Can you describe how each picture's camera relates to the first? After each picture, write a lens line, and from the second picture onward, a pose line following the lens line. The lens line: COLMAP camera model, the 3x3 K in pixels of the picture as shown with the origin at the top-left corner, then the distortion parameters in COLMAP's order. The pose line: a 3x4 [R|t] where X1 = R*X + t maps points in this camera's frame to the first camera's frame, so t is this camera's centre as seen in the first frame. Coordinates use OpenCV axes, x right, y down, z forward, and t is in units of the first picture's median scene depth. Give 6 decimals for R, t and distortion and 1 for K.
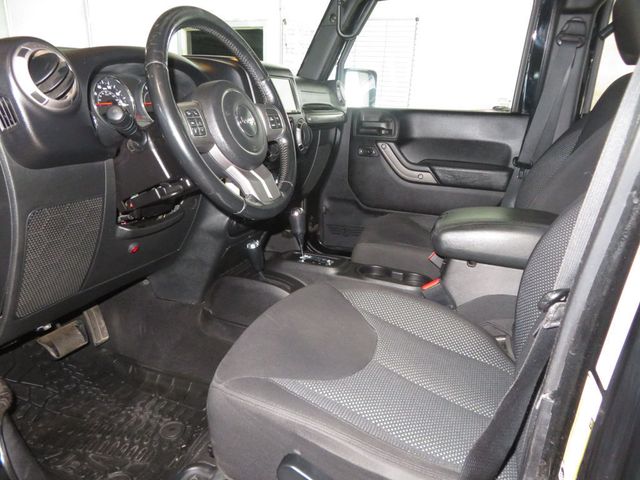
lens RADIAL K [[456.9, 0, 320.9], [0, 456.9, 239.8], [0, 0, 1]] dist [-0.016415, 0.013306]
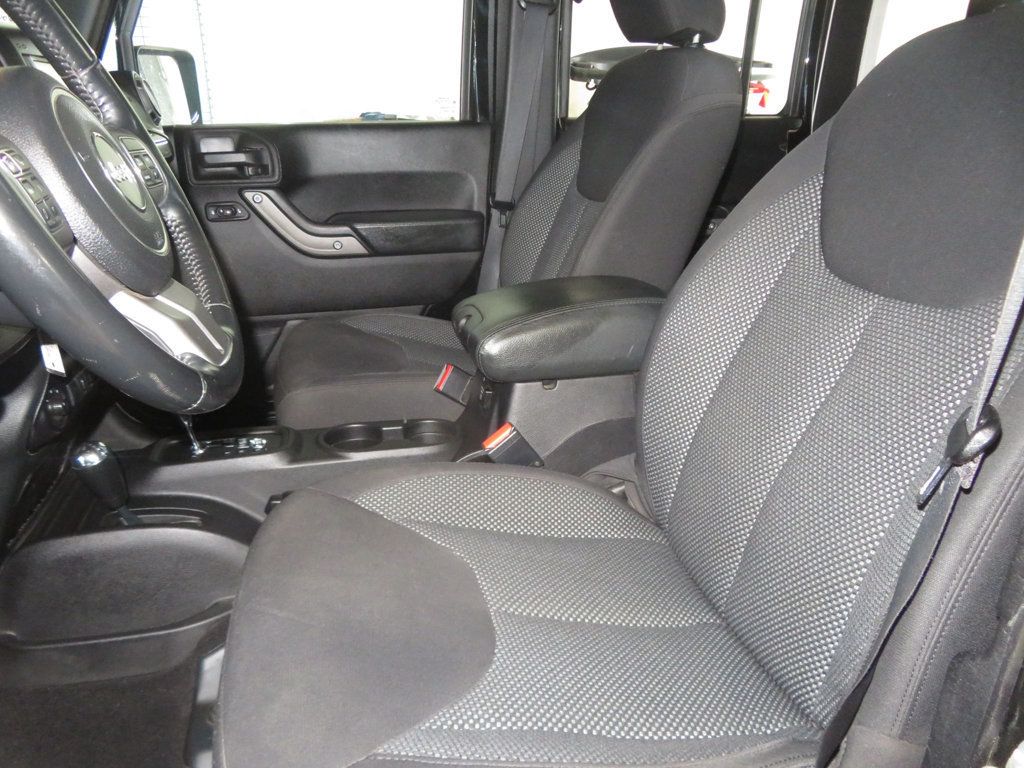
lens RADIAL K [[731.0, 0, 513.9], [0, 731.0, 380.1], [0, 0, 1]] dist [-0.016415, 0.013306]
pose [[0.814092, -0.231210, 0.532726, -0.170102], [0.197072, 0.972883, 0.121084, -0.061926], [-0.546276, 0.006412, 0.837581, 0.189995]]
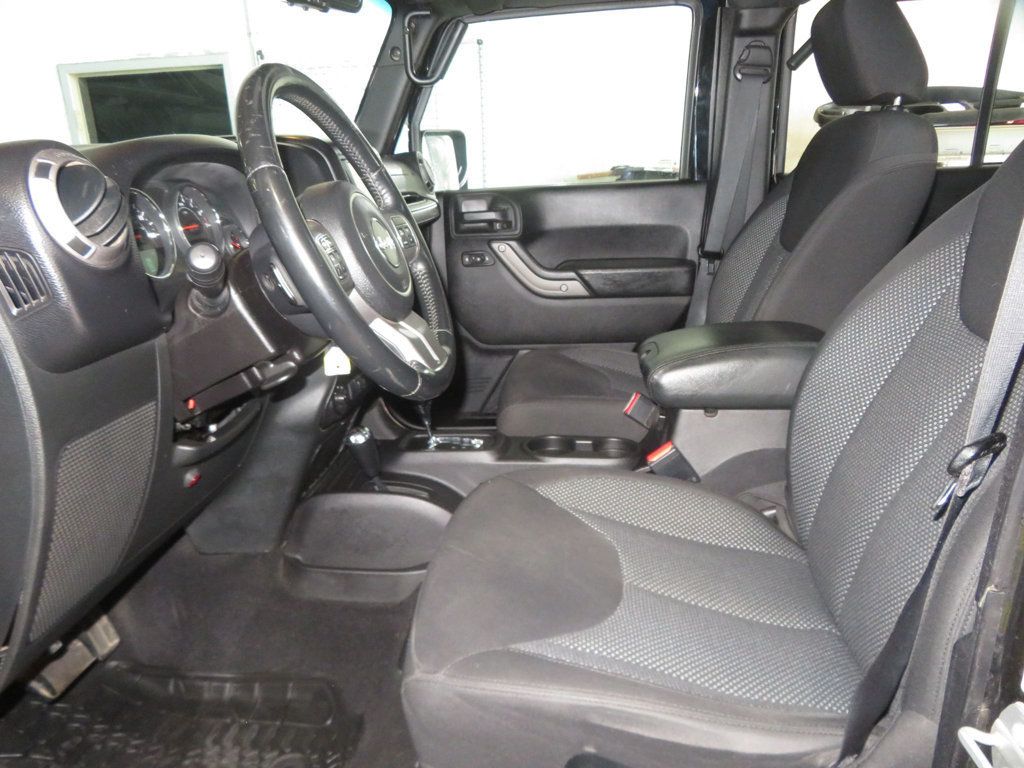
lens RADIAL K [[731.0, 0, 510.4], [0, 731.0, 380.6], [0, 0, 1]] dist [-0.016415, 0.013306]
pose [[0.961718, -0.144758, 0.232689, -0.166701], [0.146856, 0.989122, 0.008379, -0.038951], [-0.231371, 0.026113, 0.972515, 0.005252]]
